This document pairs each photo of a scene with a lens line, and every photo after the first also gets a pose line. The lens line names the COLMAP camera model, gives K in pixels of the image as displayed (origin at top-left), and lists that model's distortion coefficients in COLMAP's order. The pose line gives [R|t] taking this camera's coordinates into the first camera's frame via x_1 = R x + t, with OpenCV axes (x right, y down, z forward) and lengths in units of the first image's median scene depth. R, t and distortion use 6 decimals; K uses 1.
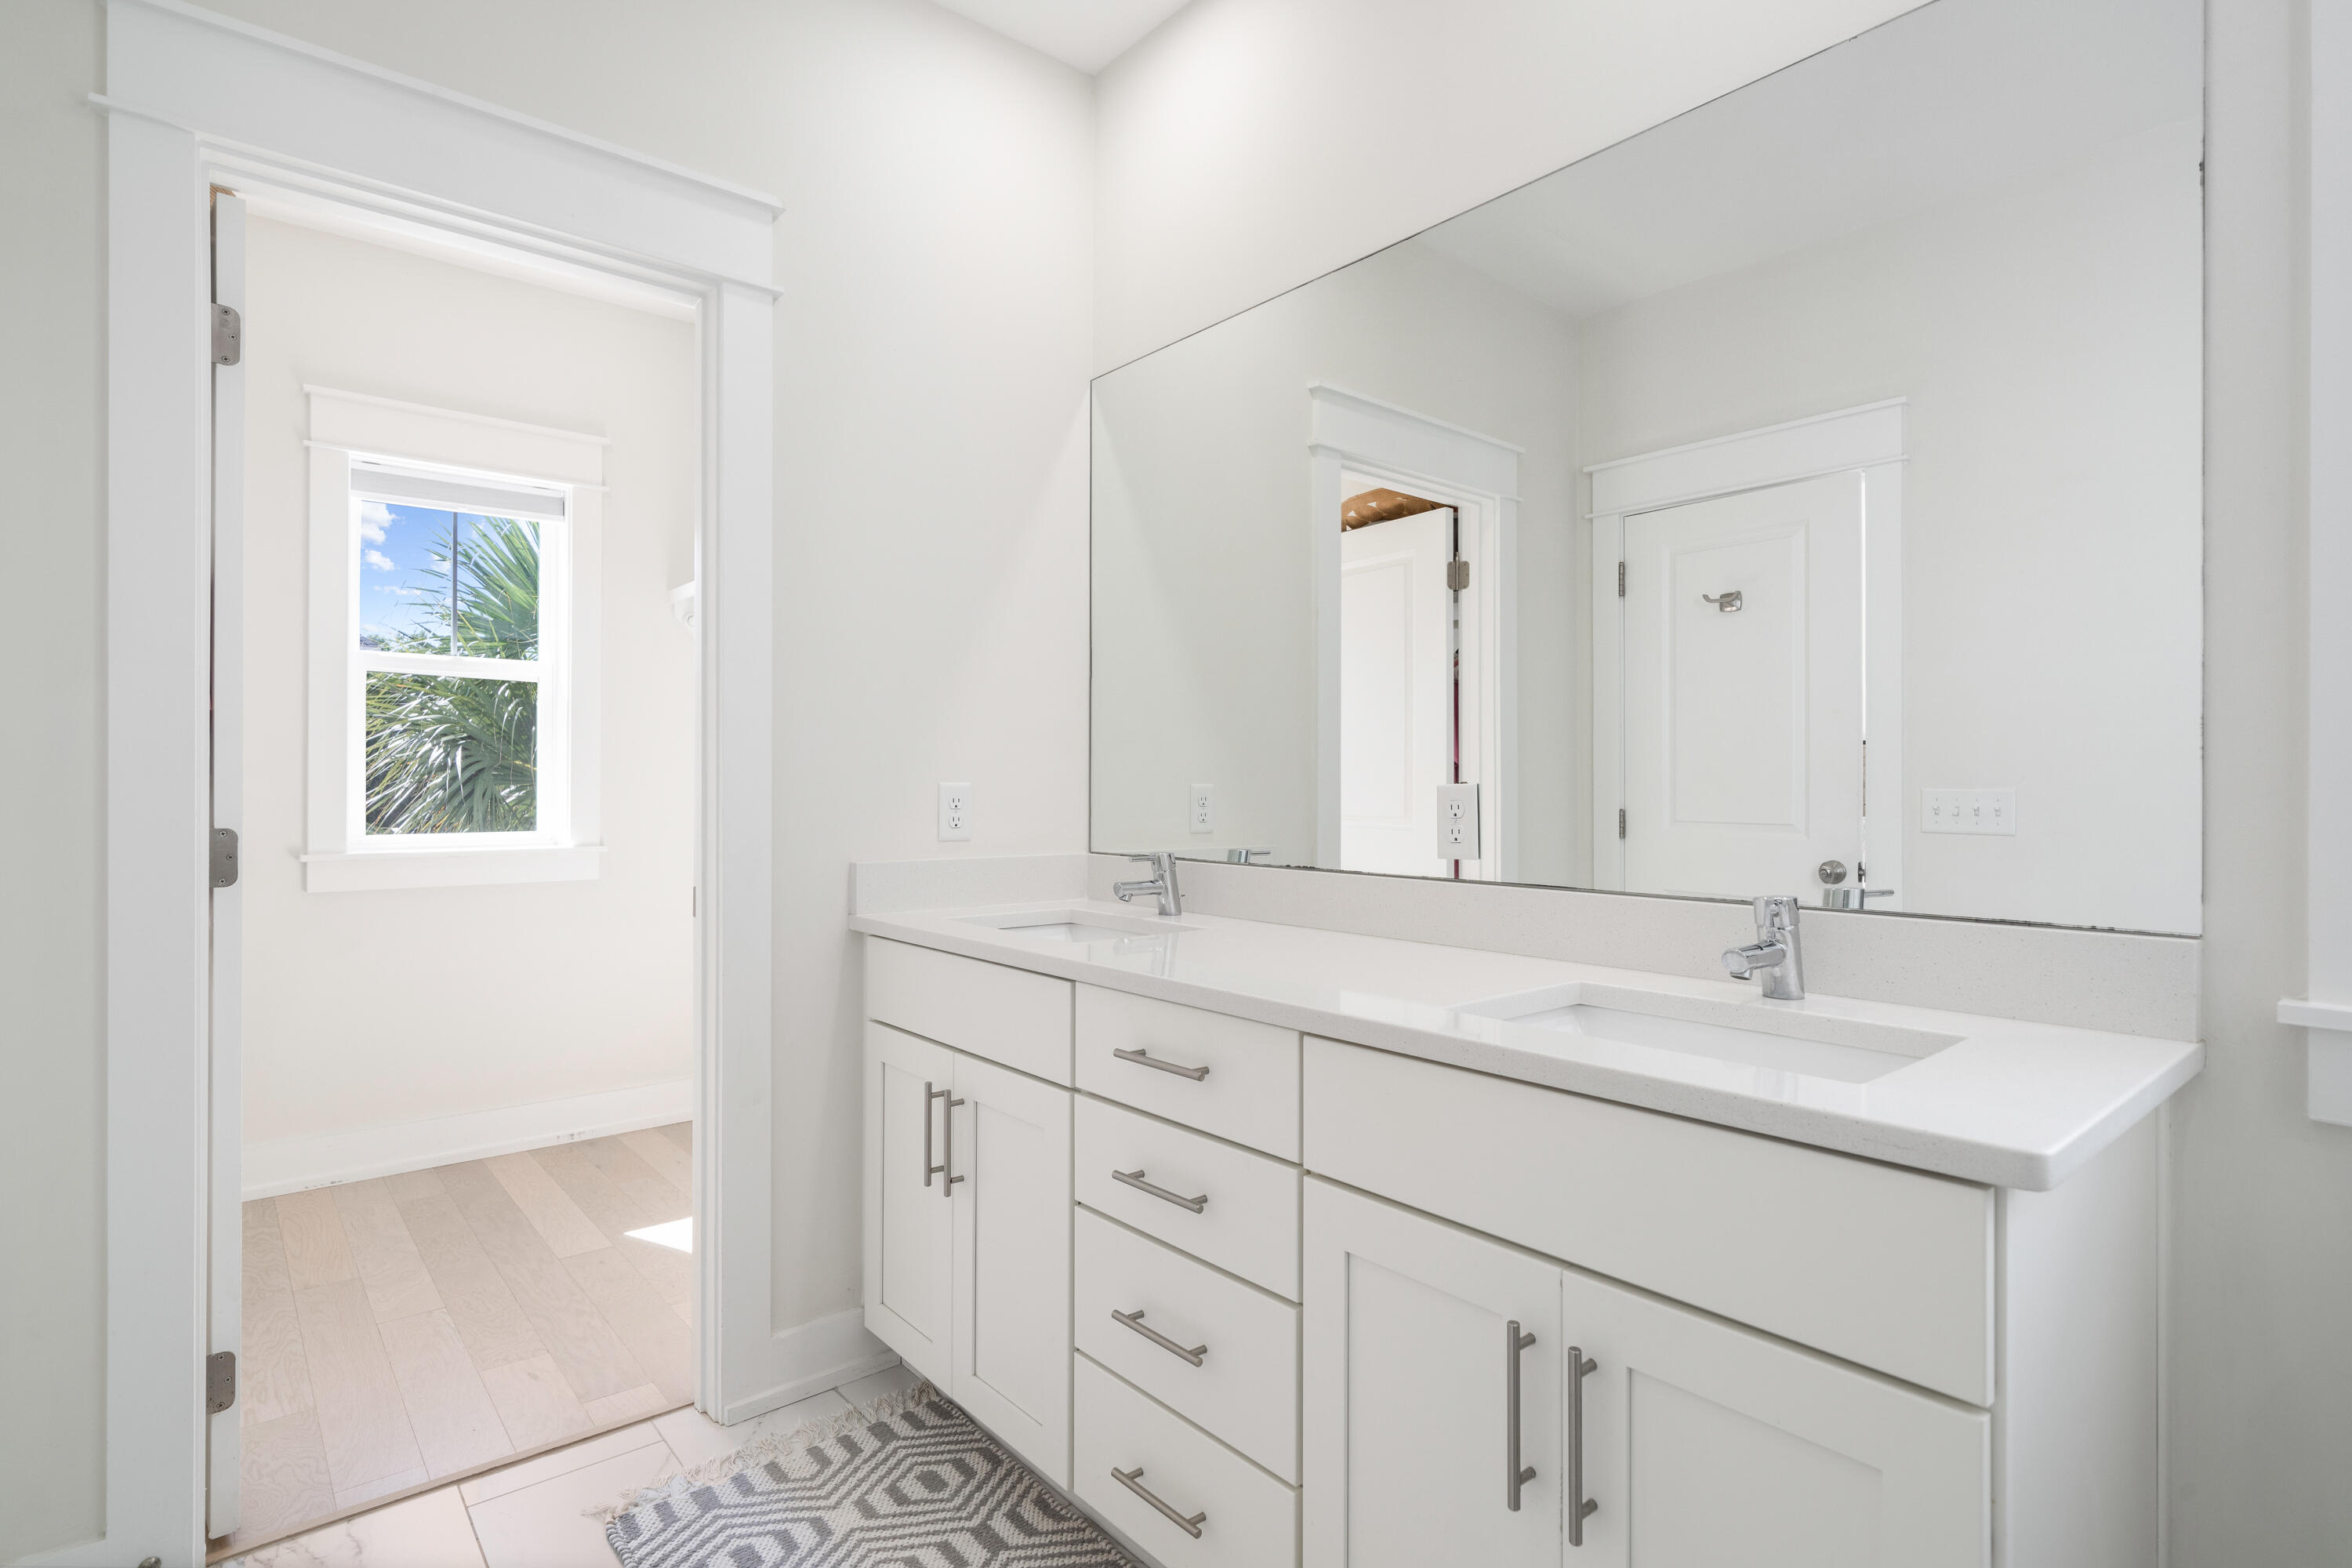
lens RADIAL K [[1170.8, 0, 1176.0], [0, 1170.8, 784.0], [0, 0, 1]] dist [-0.002308, -0.000428]
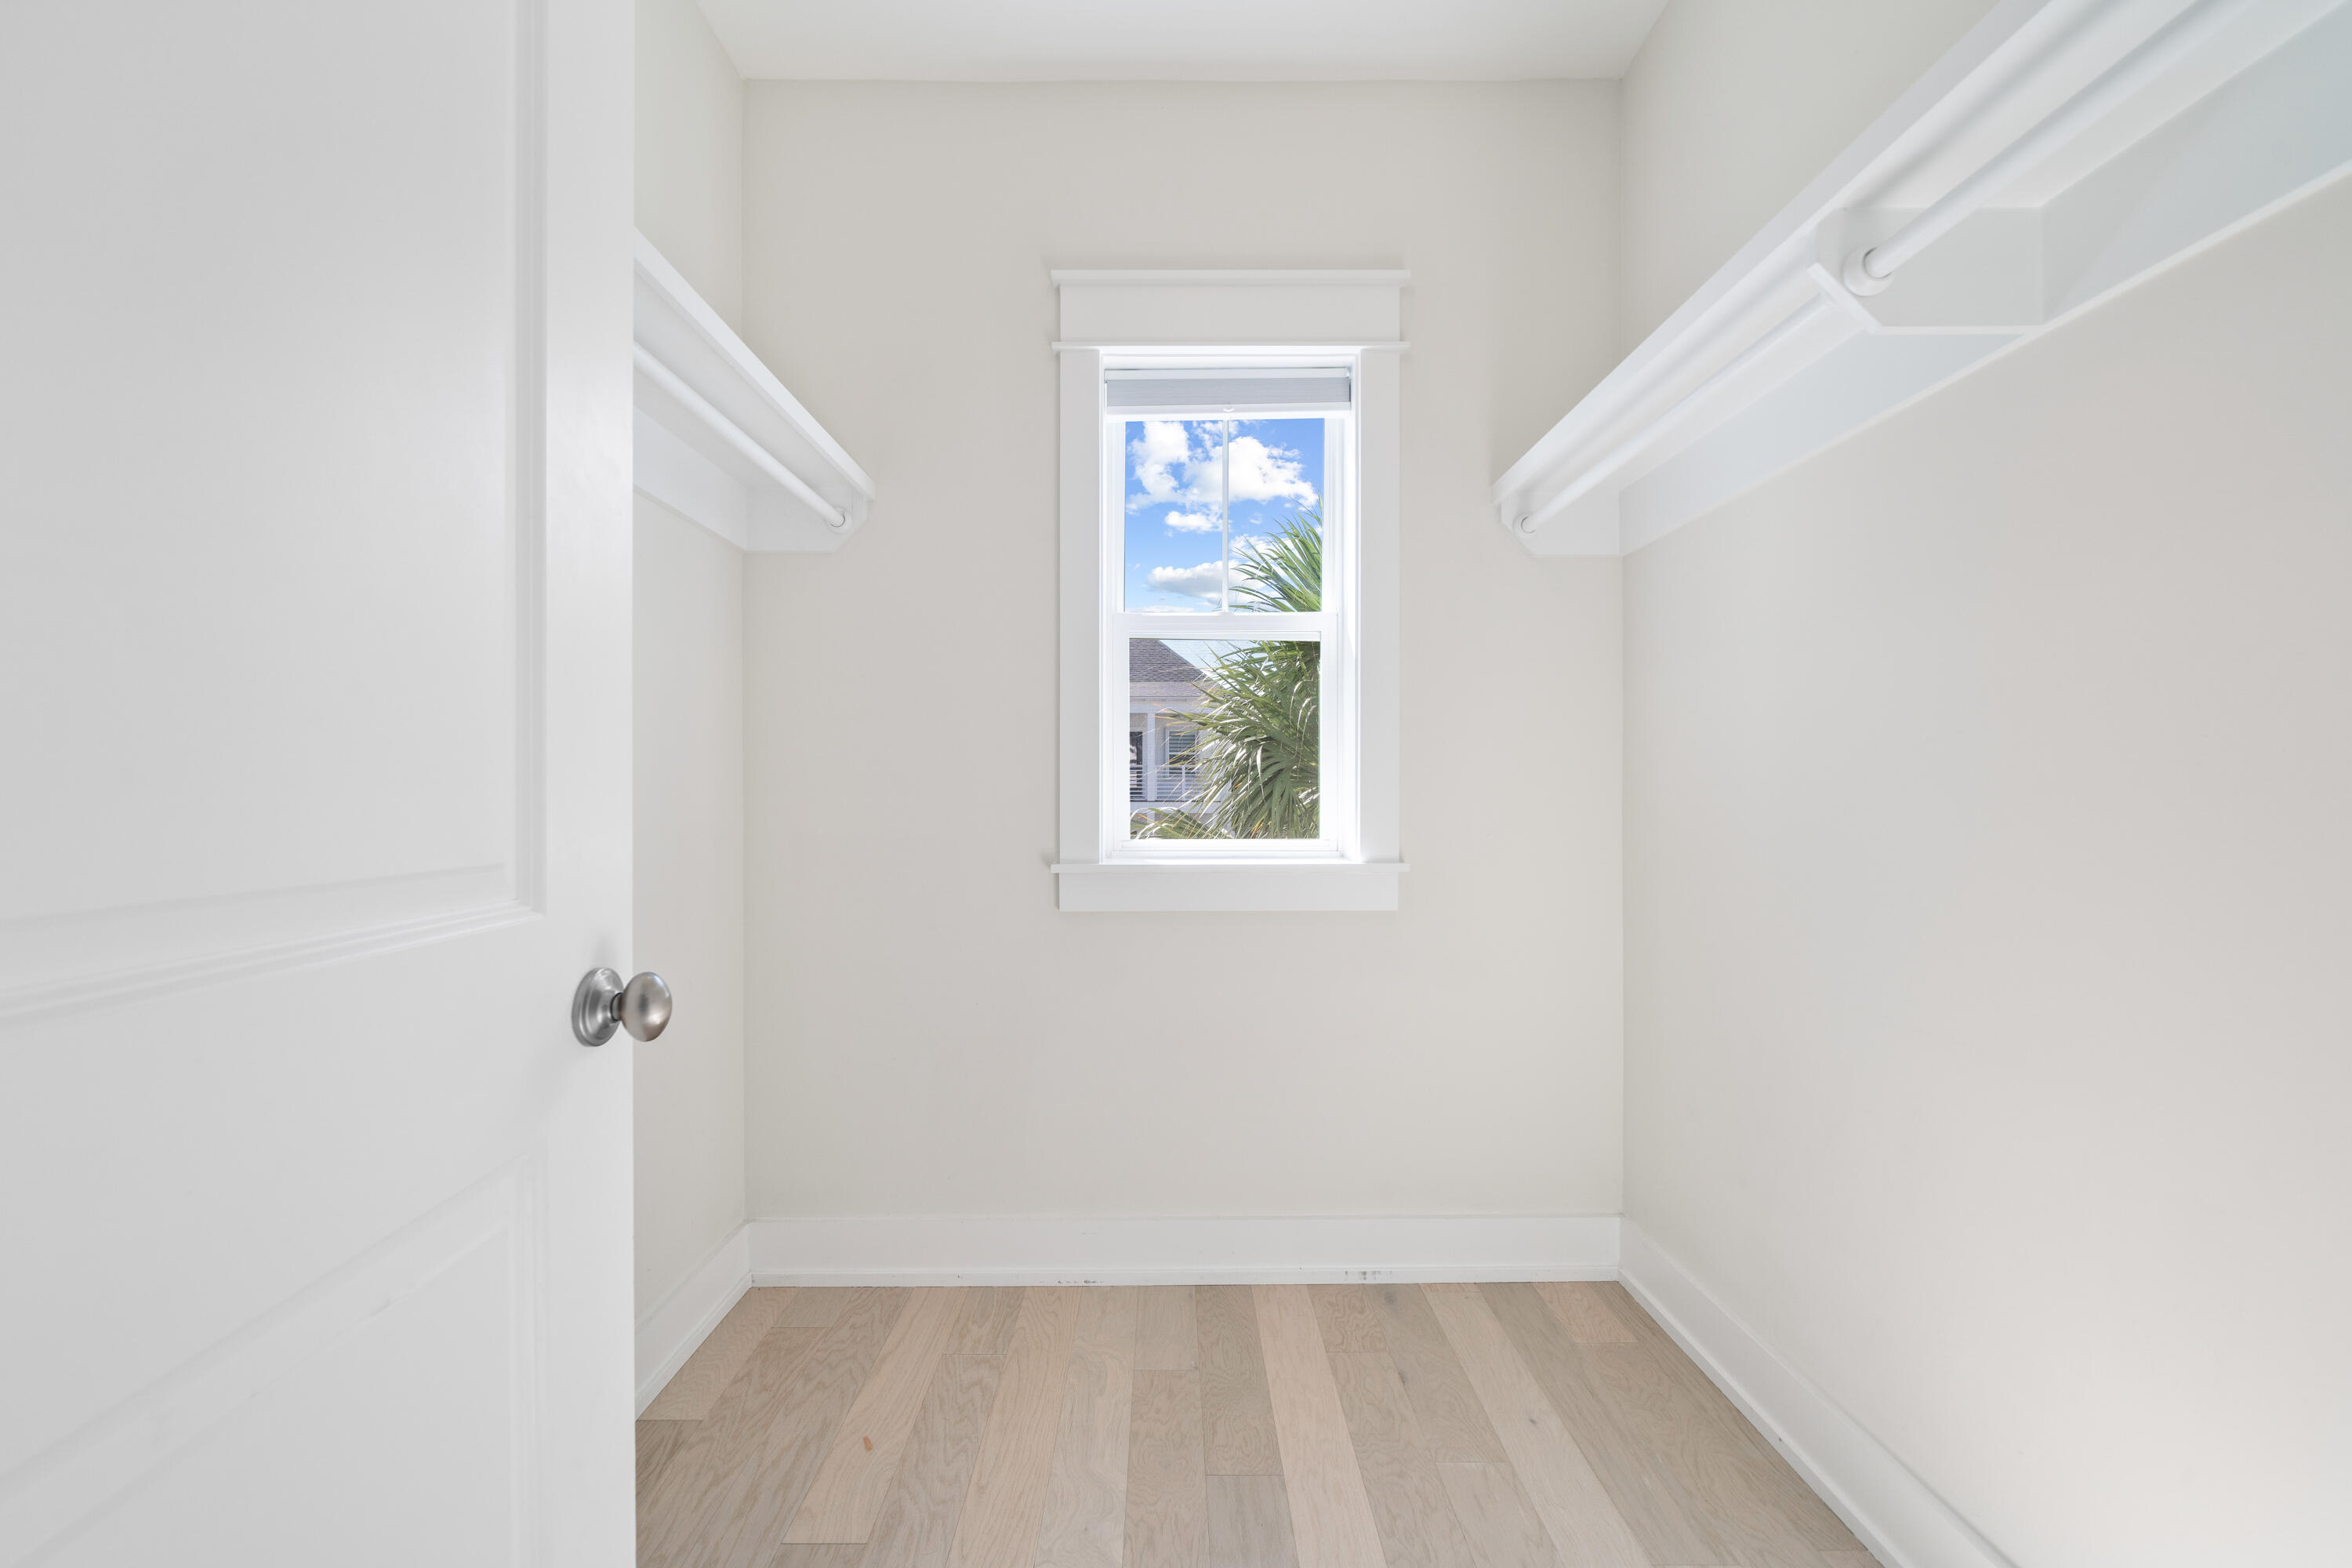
lens RADIAL K [[904.0, 0, 1166.4], [0, 904.0, 796.3], [0, 0, 1]] dist [-0.001755, -0.000248]
pose [[0.769368, -0.003170, -0.638798, -0.255447], [0.003474, 0.999994, -0.000778, 0.013336], [0.638796, -0.001620, 0.769374, 0.498613]]
